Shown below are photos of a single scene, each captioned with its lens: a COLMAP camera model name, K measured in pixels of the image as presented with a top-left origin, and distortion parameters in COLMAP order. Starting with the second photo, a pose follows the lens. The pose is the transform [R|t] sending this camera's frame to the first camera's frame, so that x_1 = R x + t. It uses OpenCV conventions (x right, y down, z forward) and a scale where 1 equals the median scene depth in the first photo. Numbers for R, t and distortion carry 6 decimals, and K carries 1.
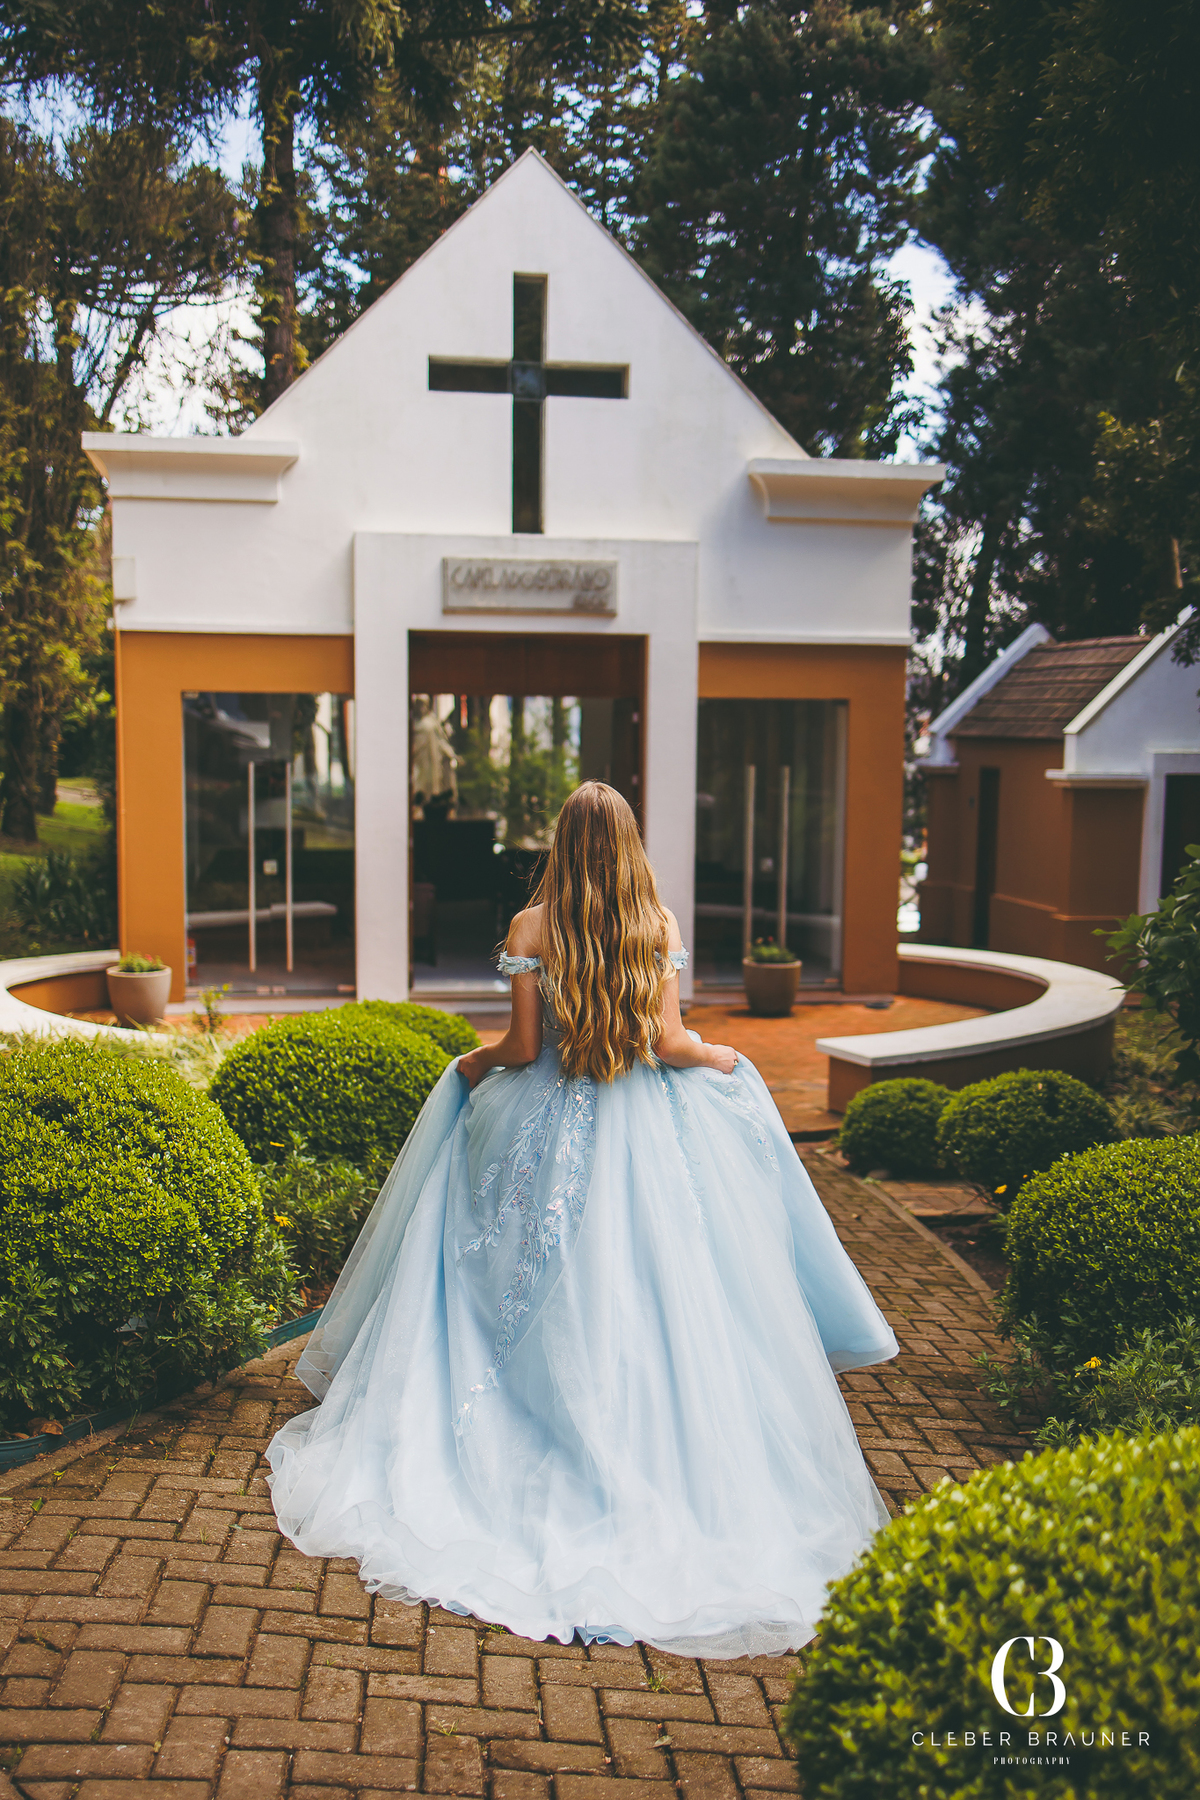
lens RADIAL K [[1811.6, 0, 600.0], [0, 1811.6, 900.0], [0, 0, 1]] dist [0.011956, -0.132515]
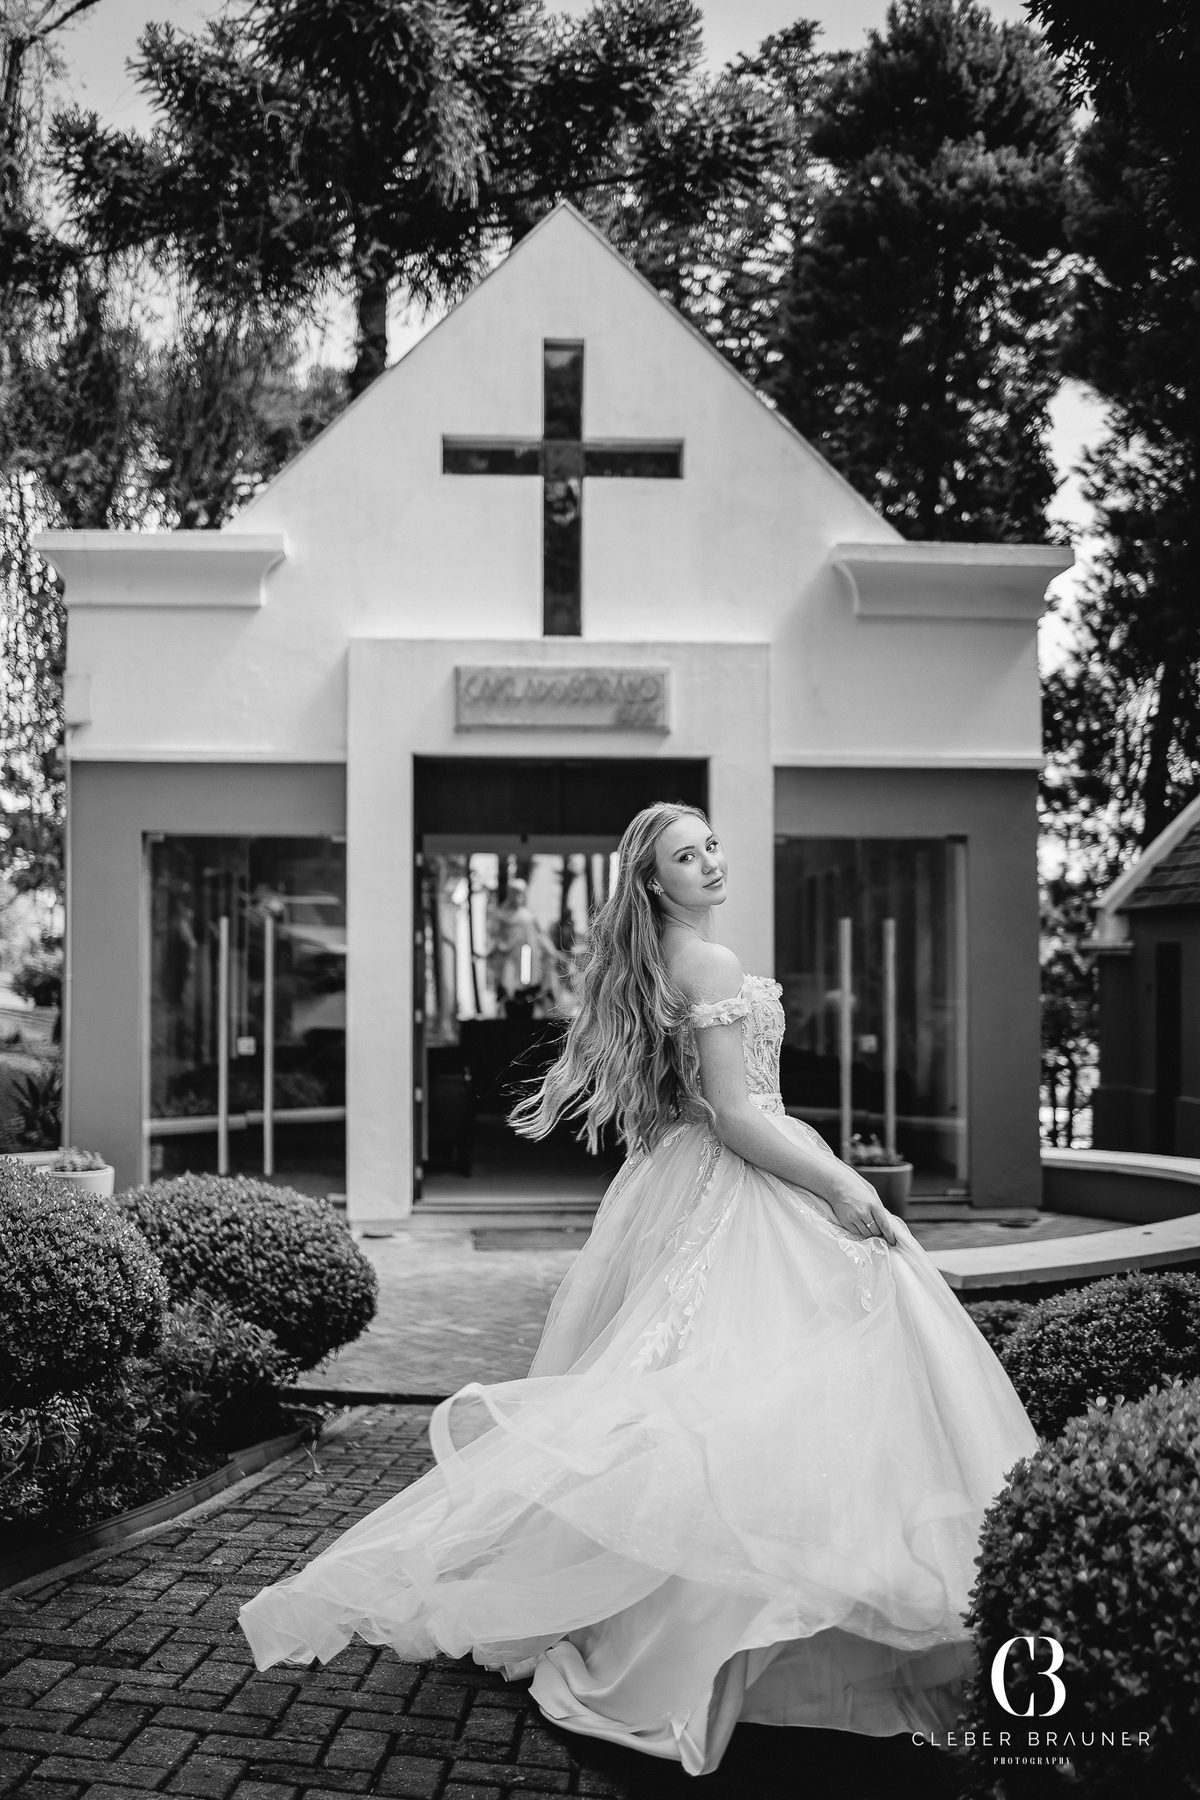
lens RADIAL K [[1850.7, 0, 600.9], [0, 1850.7, 875.8], [0, 0, 1]] dist [-0.105031, 0.030181]
pose [[0.993758, -0.016848, -0.110281, 0.068370], [0.000263, 0.988882, -0.148705, 0.028904], [0.111560, 0.147748, 0.982713, 0.192200]]
